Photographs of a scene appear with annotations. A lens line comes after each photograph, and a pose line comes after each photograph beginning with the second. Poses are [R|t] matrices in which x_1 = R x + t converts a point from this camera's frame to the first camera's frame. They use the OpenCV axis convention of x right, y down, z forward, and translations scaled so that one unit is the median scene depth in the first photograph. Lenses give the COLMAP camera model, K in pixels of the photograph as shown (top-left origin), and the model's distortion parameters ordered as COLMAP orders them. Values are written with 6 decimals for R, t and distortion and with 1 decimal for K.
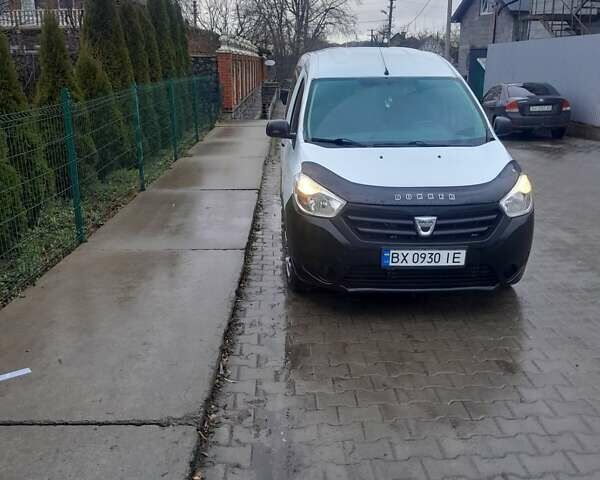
lens RADIAL K [[603.0, 0, 298.8], [0, 603.0, 249.6], [0, 0, 1]] dist [0.123347, -0.267518]
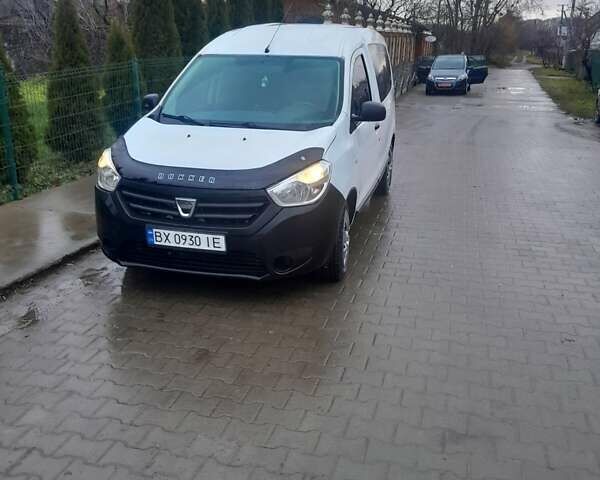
lens RADIAL K [[603.0, 0, 298.8], [0, 603.0, 249.6], [0, 0, 1]] dist [0.123347, -0.267518]
pose [[0.958721, 0.104755, -0.264347, 0.648325], [-0.095294, 0.994272, 0.048403, -0.035698], [0.267904, -0.021214, 0.963212, 0.094492]]
